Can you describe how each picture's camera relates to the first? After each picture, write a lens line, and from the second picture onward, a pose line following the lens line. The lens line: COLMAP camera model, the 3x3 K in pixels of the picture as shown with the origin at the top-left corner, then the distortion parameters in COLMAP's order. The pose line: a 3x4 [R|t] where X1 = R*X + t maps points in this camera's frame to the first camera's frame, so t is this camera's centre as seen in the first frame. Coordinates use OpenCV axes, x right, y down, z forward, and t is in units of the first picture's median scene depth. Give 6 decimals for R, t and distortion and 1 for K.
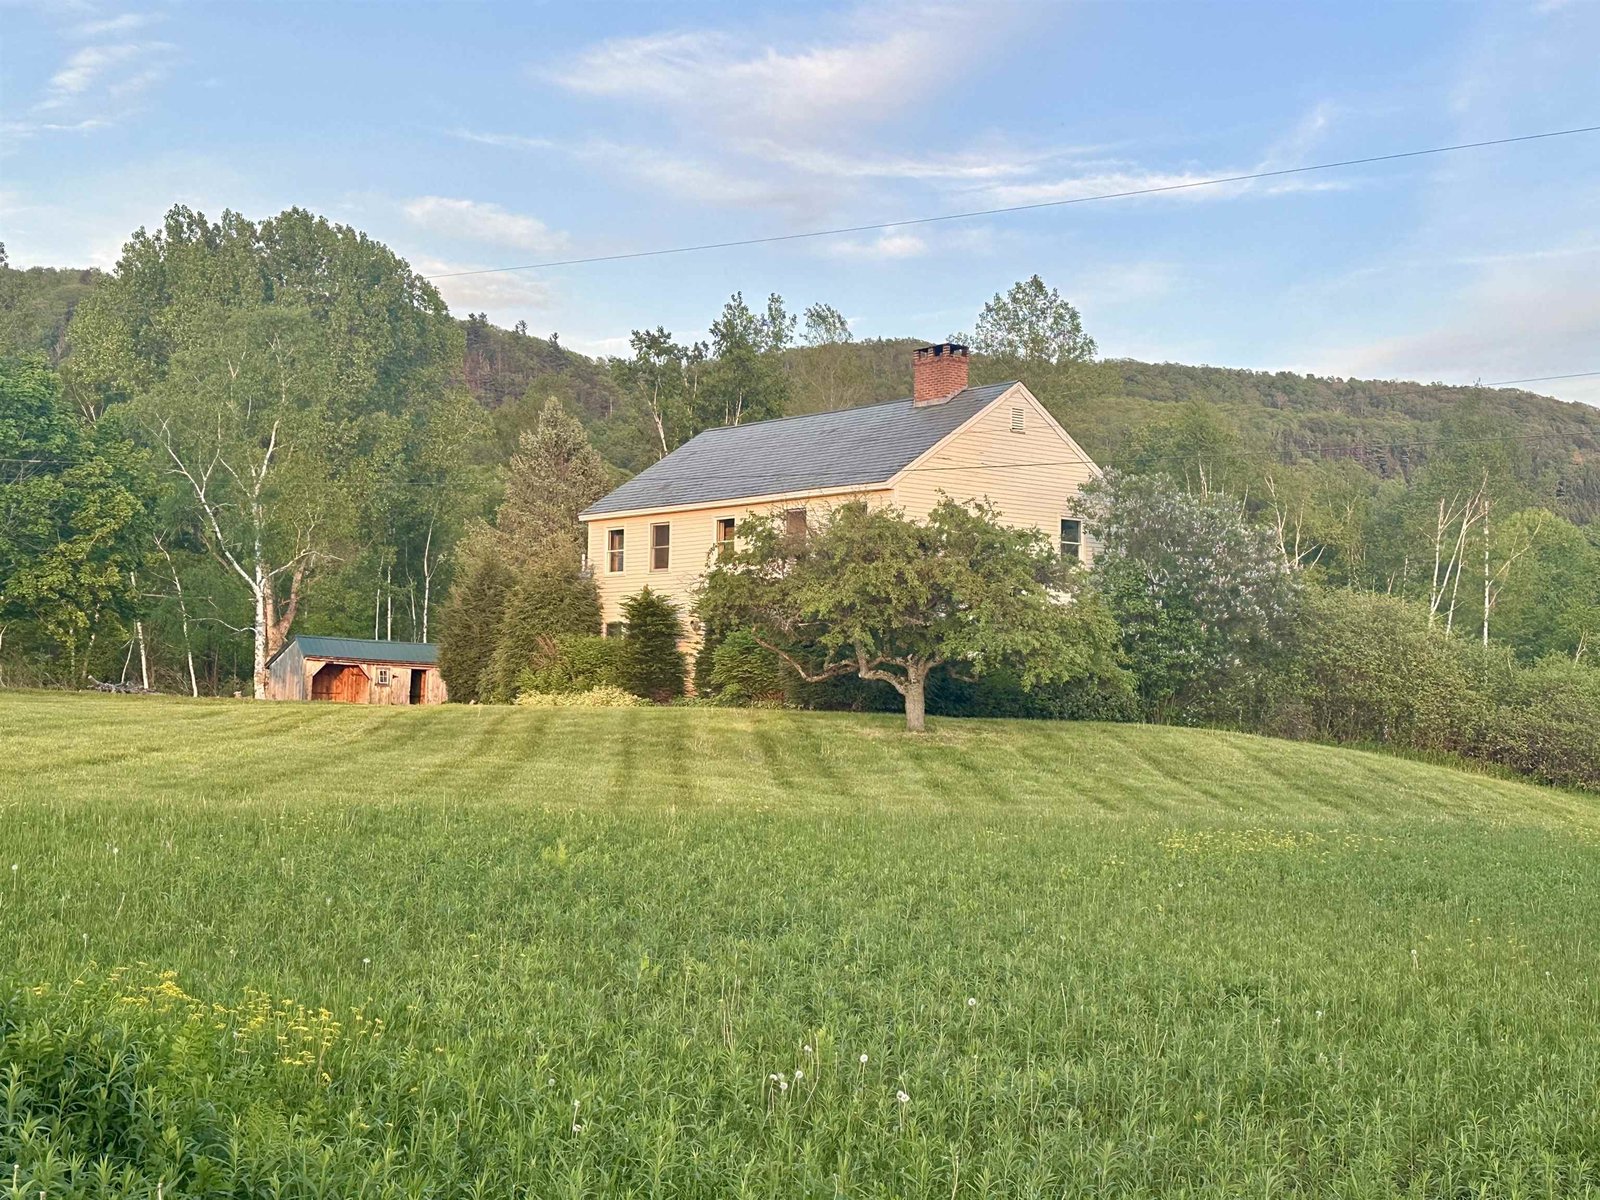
lens RADIAL K [[2097.6, 0, 800.2], [0, 2097.6, 600.4], [0, 0, 1]] dist [0.013054, 0.000000]
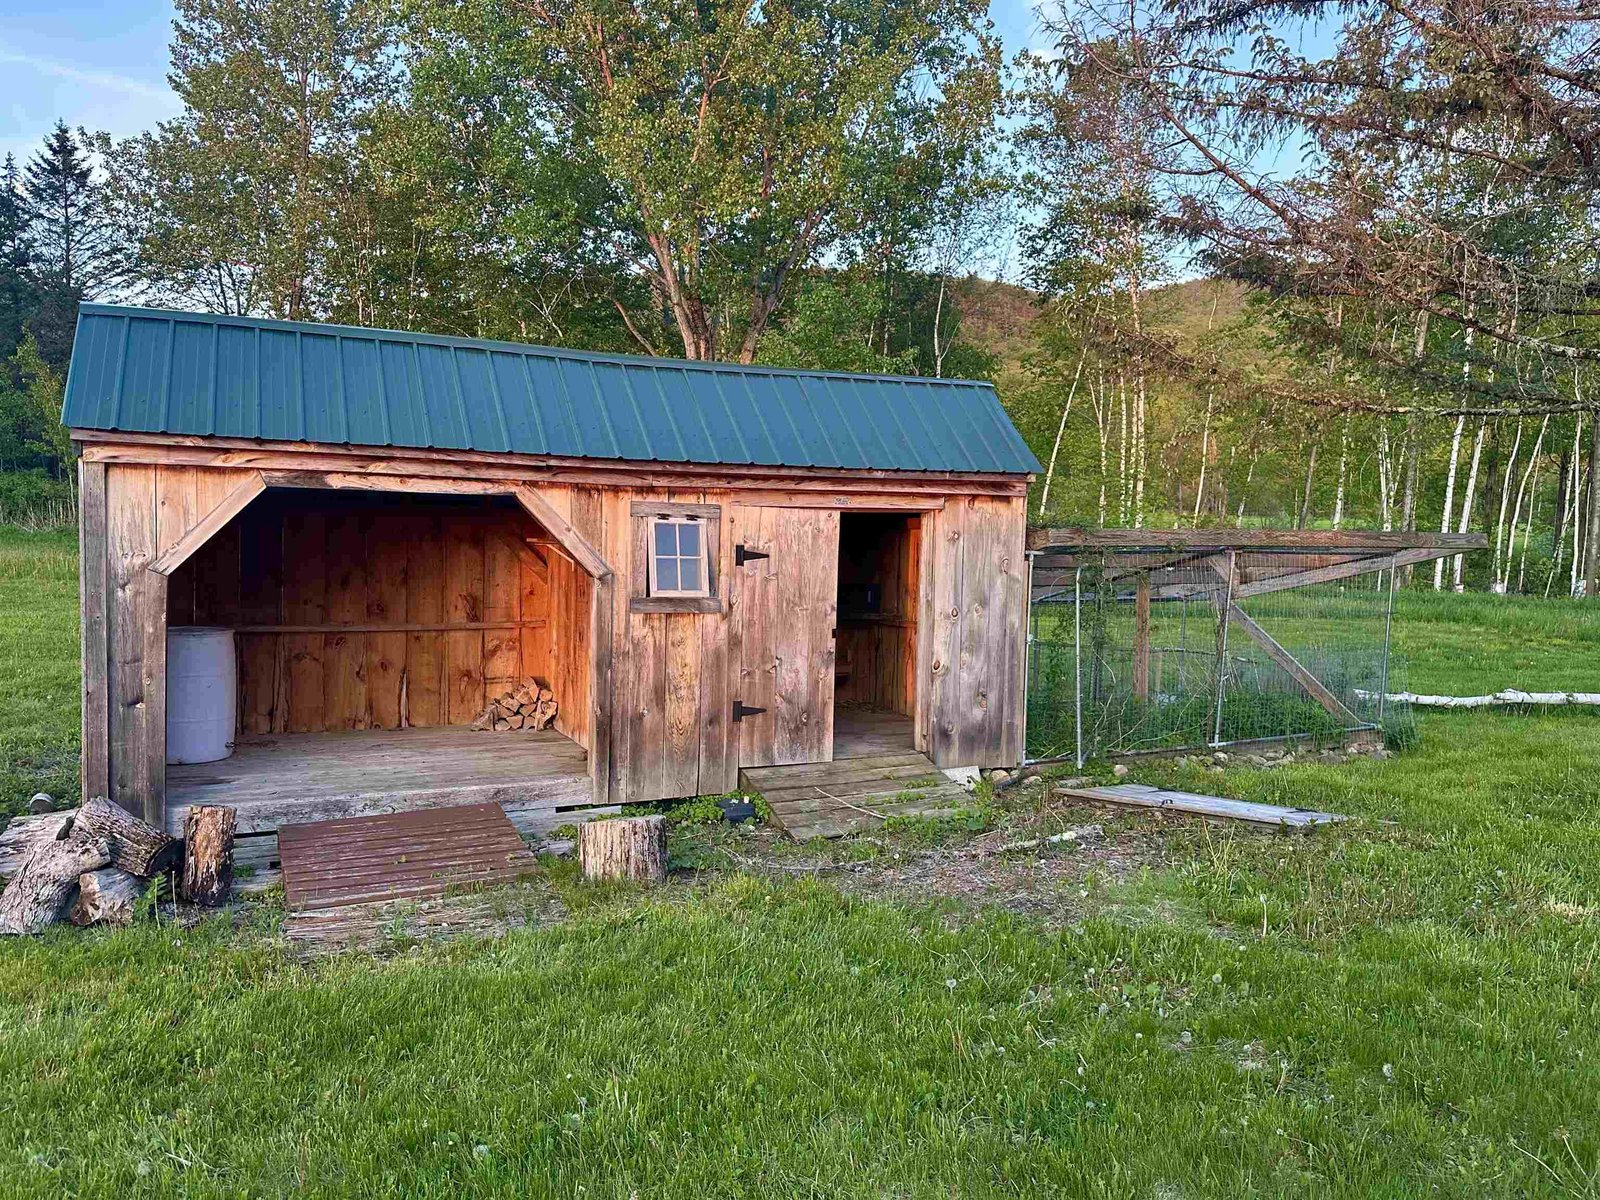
lens RADIAL K [[1116.5, 0, 799.4], [0, 1116.5, 599.9], [0, 0, 1]] dist [0.000605, 0.000012]
pose [[0.954539, 0.017517, -0.297572, -0.161006], [0.020840, 0.991908, 0.125239, 0.028381], [0.297358, -0.125746, 0.946449, 0.912532]]
